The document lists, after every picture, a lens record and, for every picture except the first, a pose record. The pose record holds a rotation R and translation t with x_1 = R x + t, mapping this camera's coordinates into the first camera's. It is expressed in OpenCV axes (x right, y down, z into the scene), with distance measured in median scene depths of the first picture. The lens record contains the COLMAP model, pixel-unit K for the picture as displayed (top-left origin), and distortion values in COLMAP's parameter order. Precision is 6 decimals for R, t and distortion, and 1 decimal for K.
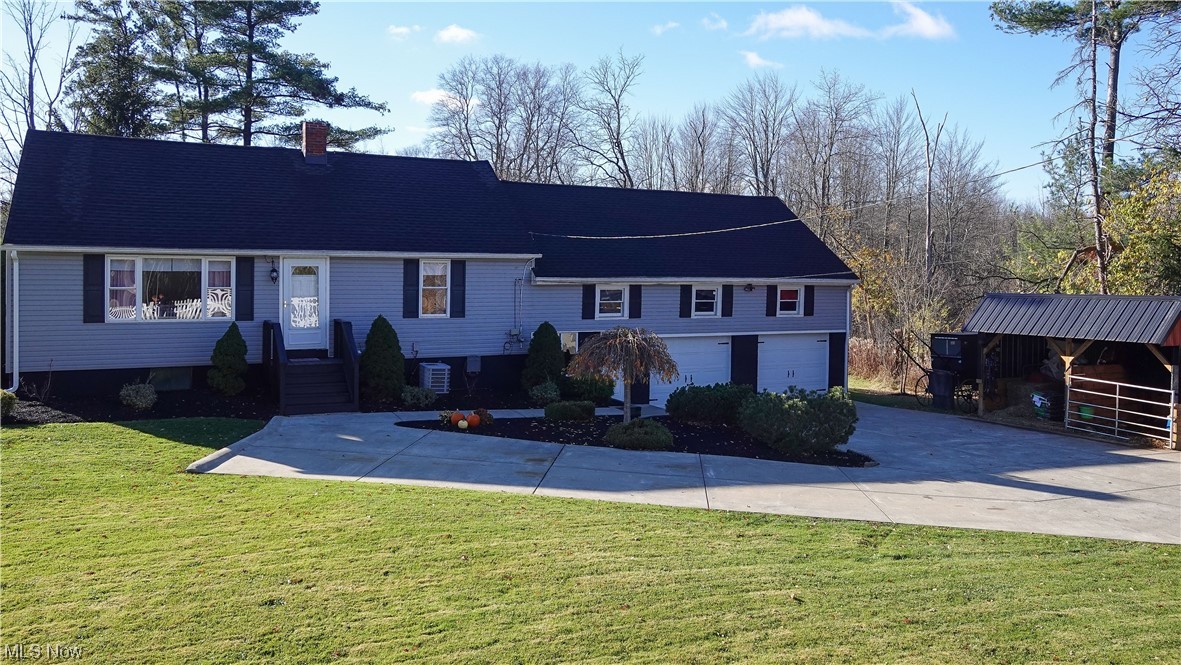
lens RADIAL K [[940.6, 0, 588.4], [0, 940.6, 299.6], [0, 0, 1]] dist [0.010389, 0.004459]
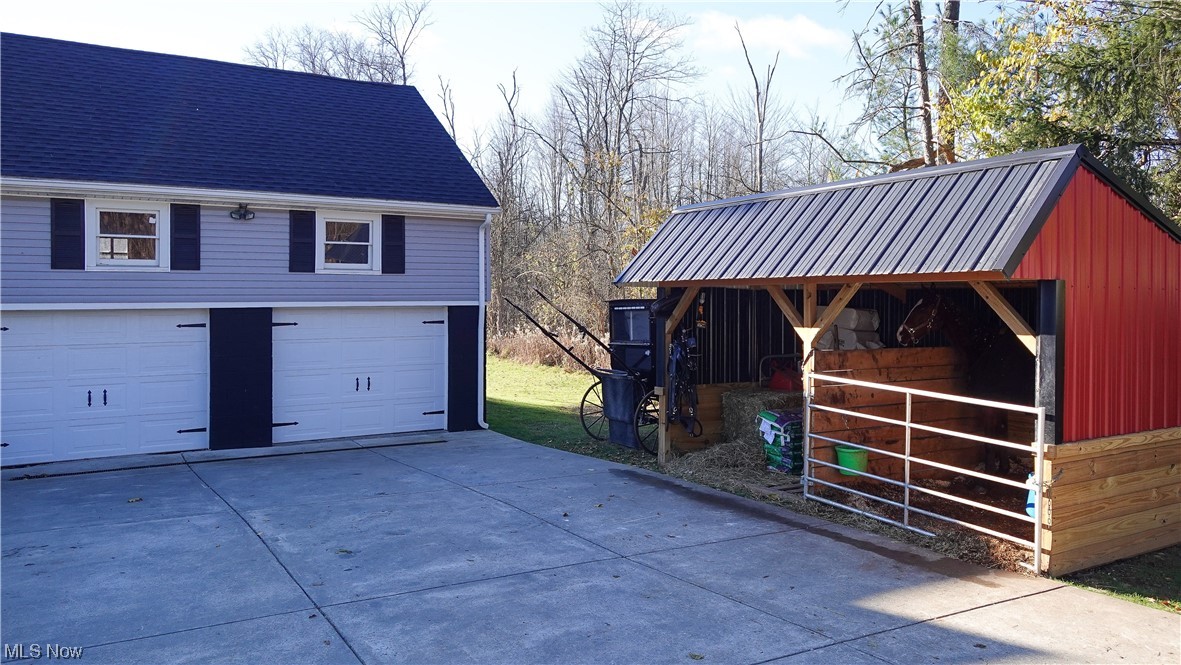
lens RADIAL K [[915.1, 0, 592.2], [0, 915.1, 313.3], [0, 0, 1]] dist [-0.005147, -0.001199]
pose [[0.996266, -0.011534, 0.085565, 0.388144], [0.011921, 0.999921, -0.004016, 0.055669], [-0.085512, 0.005021, 0.996324, 0.618925]]
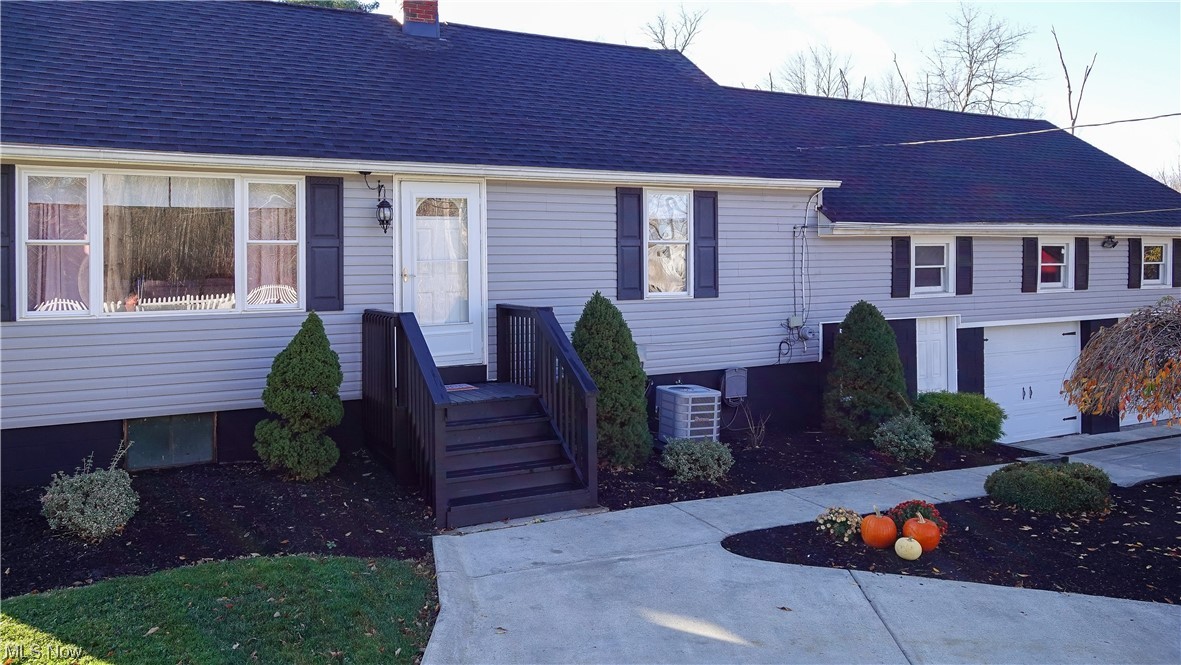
lens RADIAL K [[909.8, 0, 592.1], [0, 909.8, 274.4], [0, 0, 1]] dist [0.005267, 0.002804]
pose [[0.999404, -0.025802, 0.022939, -0.226516], [0.026370, 0.999344, -0.024816, 0.017896], [-0.022284, 0.025406, 0.999429, 0.506210]]
